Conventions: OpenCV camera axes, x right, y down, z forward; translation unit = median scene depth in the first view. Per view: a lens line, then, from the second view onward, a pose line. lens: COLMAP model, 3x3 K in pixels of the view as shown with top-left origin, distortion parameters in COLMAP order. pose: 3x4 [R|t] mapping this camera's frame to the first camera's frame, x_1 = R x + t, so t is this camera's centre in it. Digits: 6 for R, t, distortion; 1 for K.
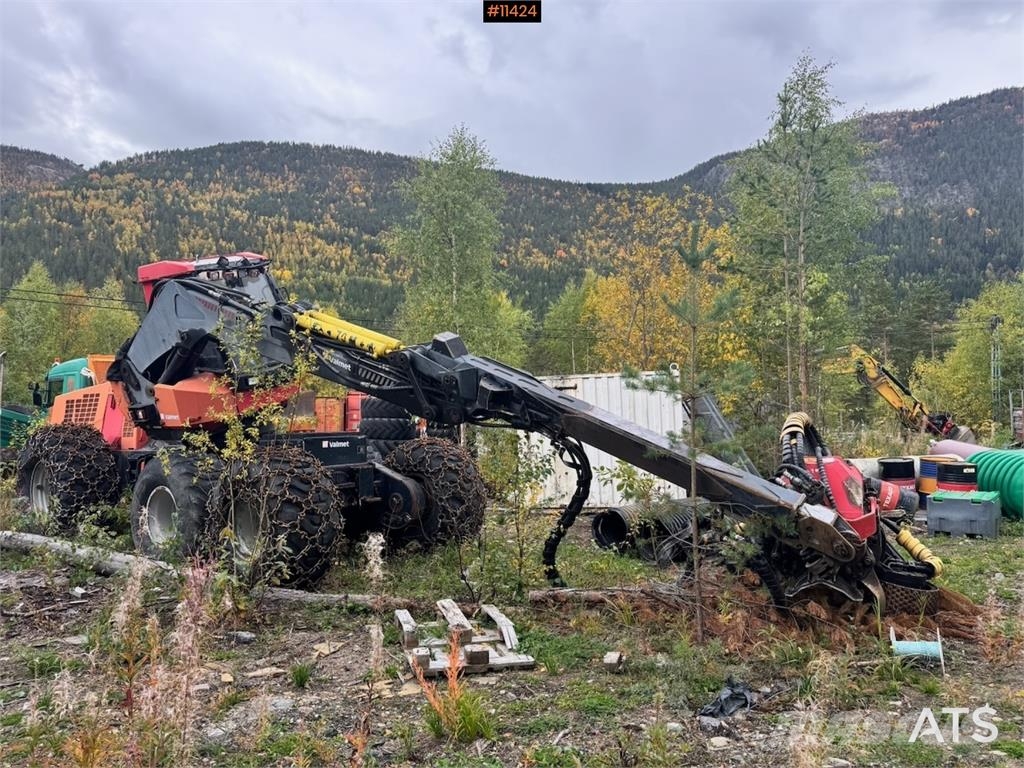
lens RADIAL K [[695.6, 0, 512.0], [0, 695.6, 384.0], [0, 0, 1]] dist [0.021023, -0.021779]
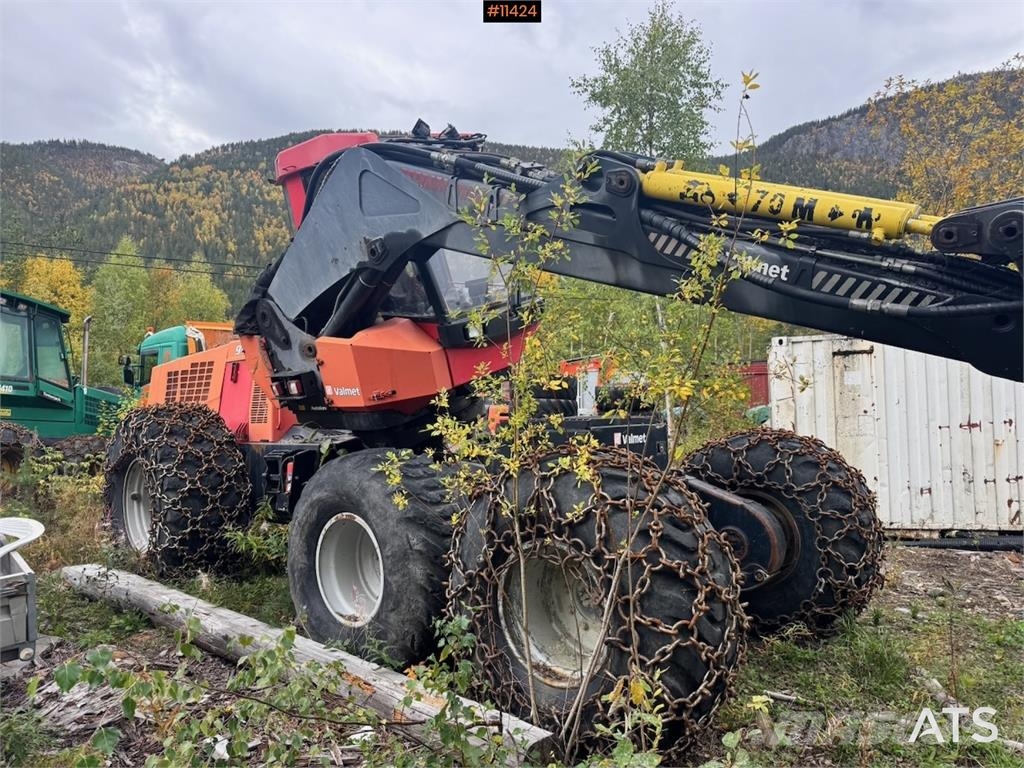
lens RADIAL K [[712.1, 0, 514.7], [0, 712.1, 382.3], [0, 0, 1]] dist [0.053105, -0.062868]
pose [[0.994747, -0.002080, -0.102344, -0.267161], [0.004332, 0.999753, 0.021792, 0.025297], [0.102274, -0.022121, 0.994510, 0.387828]]
